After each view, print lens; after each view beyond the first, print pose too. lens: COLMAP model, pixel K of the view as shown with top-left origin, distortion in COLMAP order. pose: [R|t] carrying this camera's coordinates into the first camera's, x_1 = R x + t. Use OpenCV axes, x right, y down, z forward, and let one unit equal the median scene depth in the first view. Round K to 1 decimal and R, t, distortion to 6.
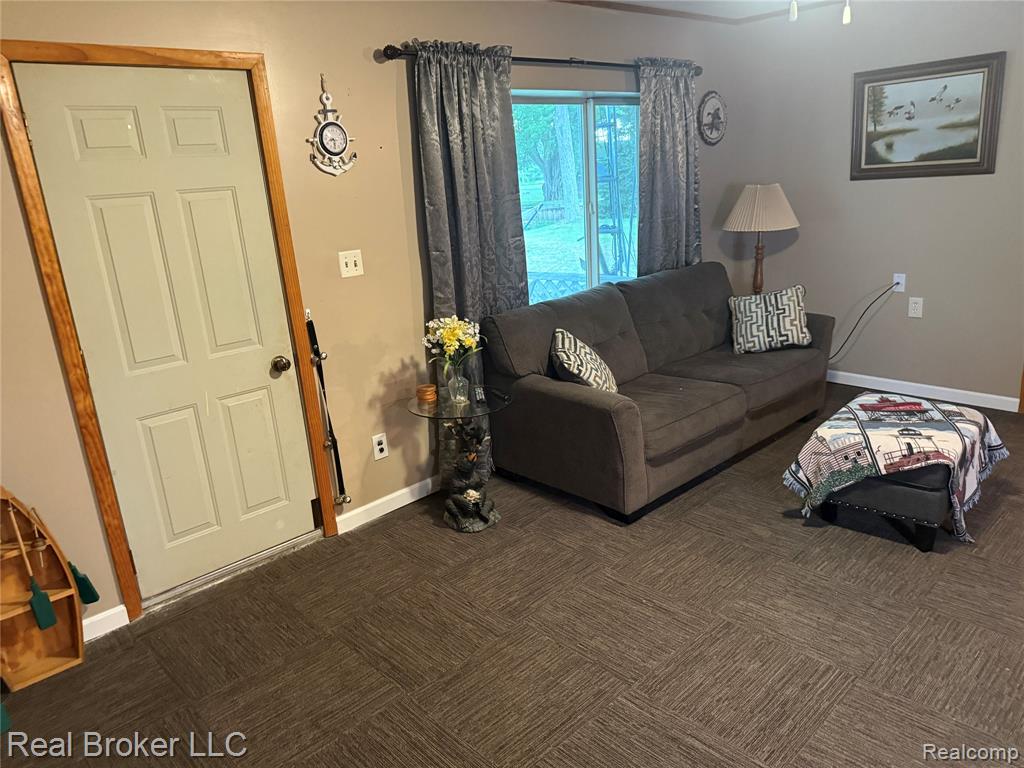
lens RADIAL K [[715.7, 0, 511.8], [0, 715.7, 385.0], [0, 0, 1]] dist [0.082598, -0.116216]
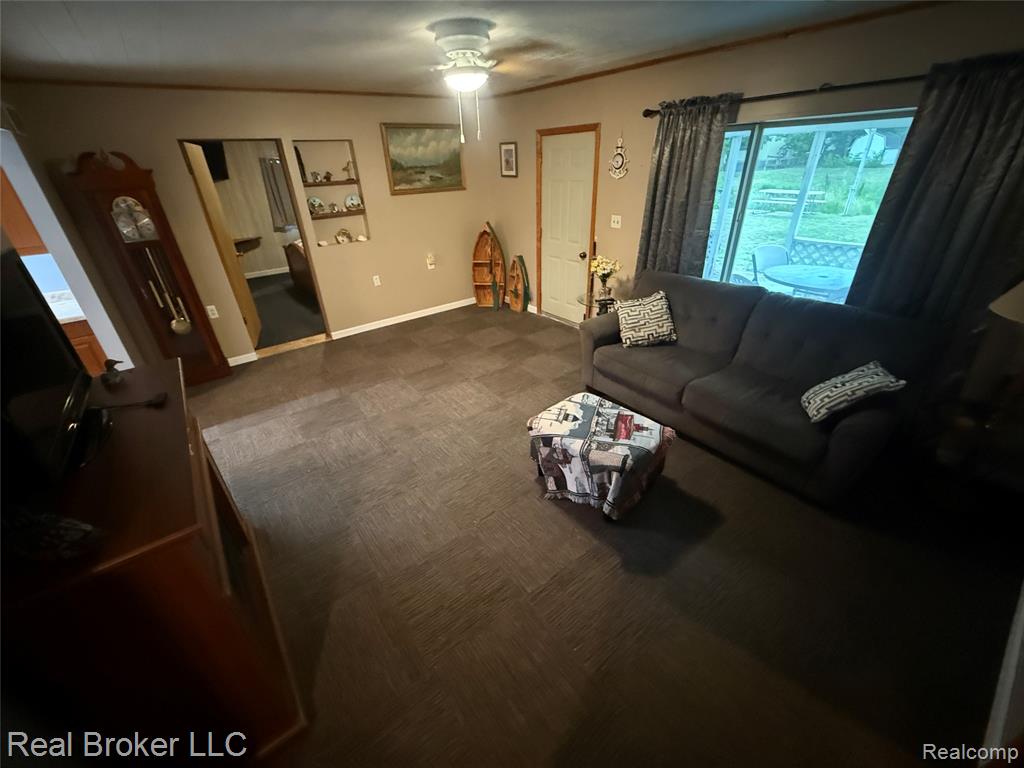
lens RADIAL K [[406.5, 0, 508.7], [0, 406.5, 385.5], [0, 0, 1]] dist [-0.018221, 0.008547]
pose [[-0.106455, 0.543016, -0.832947, 1.108404], [-0.239436, 0.799057, 0.551523, -0.372804], [0.965058, 0.258150, 0.044954, 0.763499]]
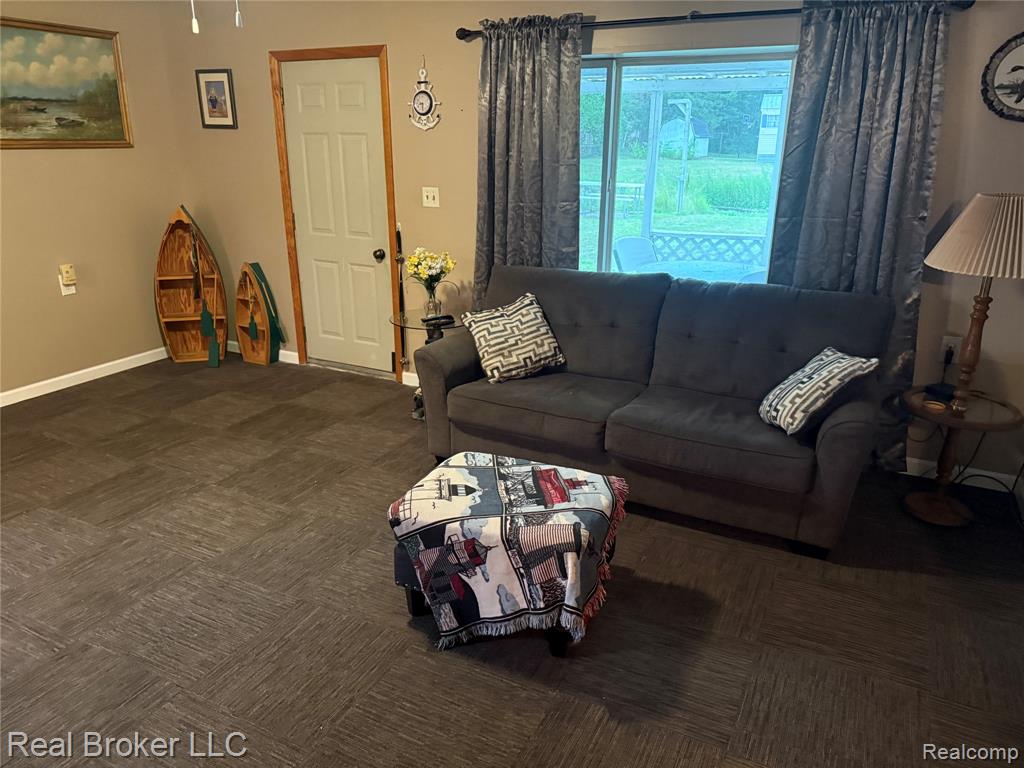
lens RADIAL K [[715.7, 0, 511.8], [0, 715.7, 385.0], [0, 0, 1]] dist [0.082598, -0.116216]
pose [[0.331915, 0.371195, -0.867206, 1.141385], [-0.294428, 0.914162, 0.278605, -0.269563], [0.896183, 0.162857, 0.412714, 0.638401]]
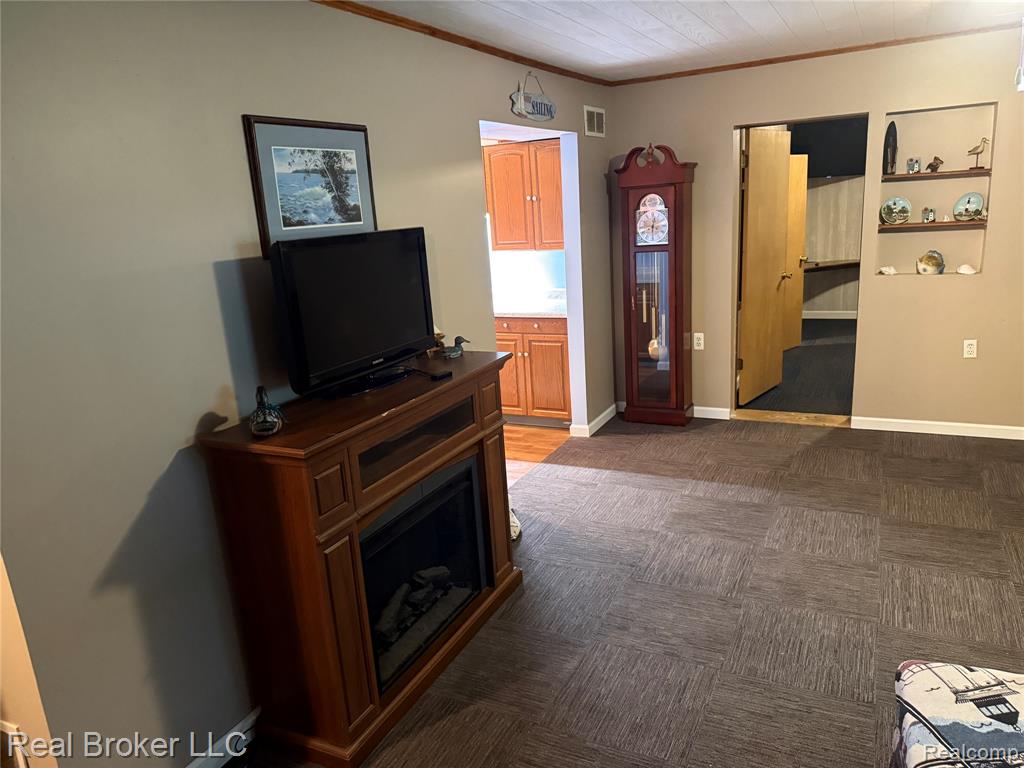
lens RADIAL K [[720.7, 0, 524.2], [0, 720.7, 385.8], [0, 0, 1]] dist [0.043206, -0.040674]
pose [[-0.927371, 0.213593, -0.307182, 0.945254], [0.024792, 0.854307, 0.519177, -0.433660], [0.373320, 0.473854, -0.797555, 1.108840]]
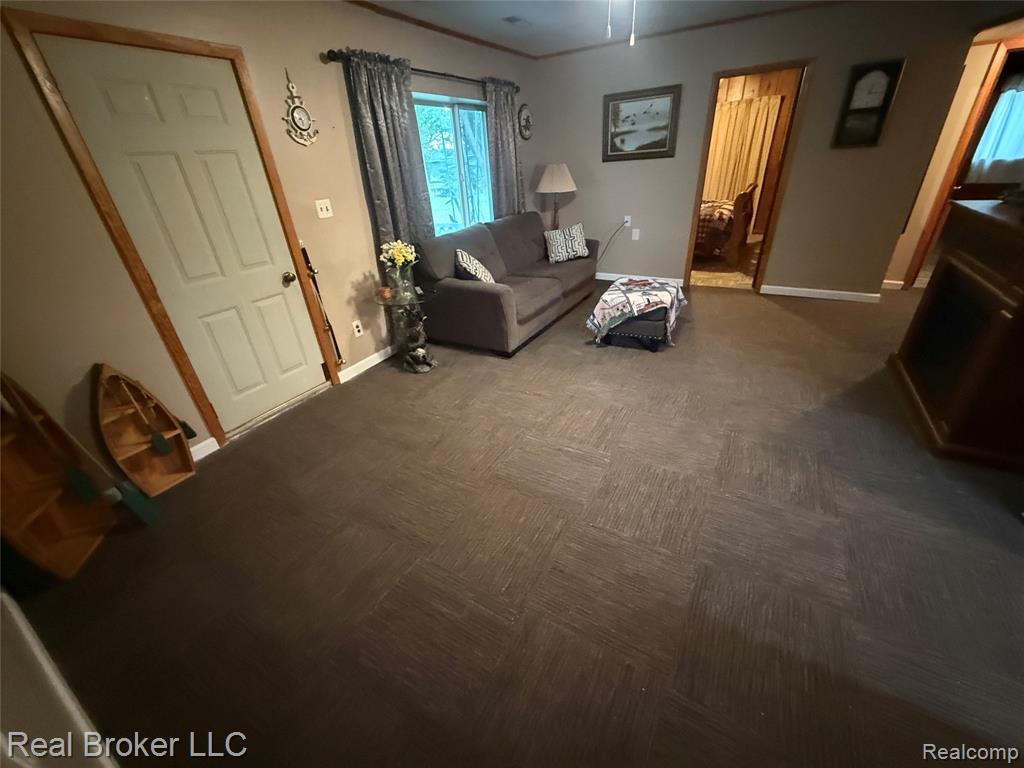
lens RADIAL K [[408.7, 0, 510.3], [0, 408.7, 381.7], [0, 0, 1]] dist [-0.001111, 0.000385]
pose [[0.961165, -0.122270, 0.247411, -0.103030], [0.073300, 0.977403, 0.198270, 0.048305], [-0.266063, -0.172435, 0.948408, 0.004201]]
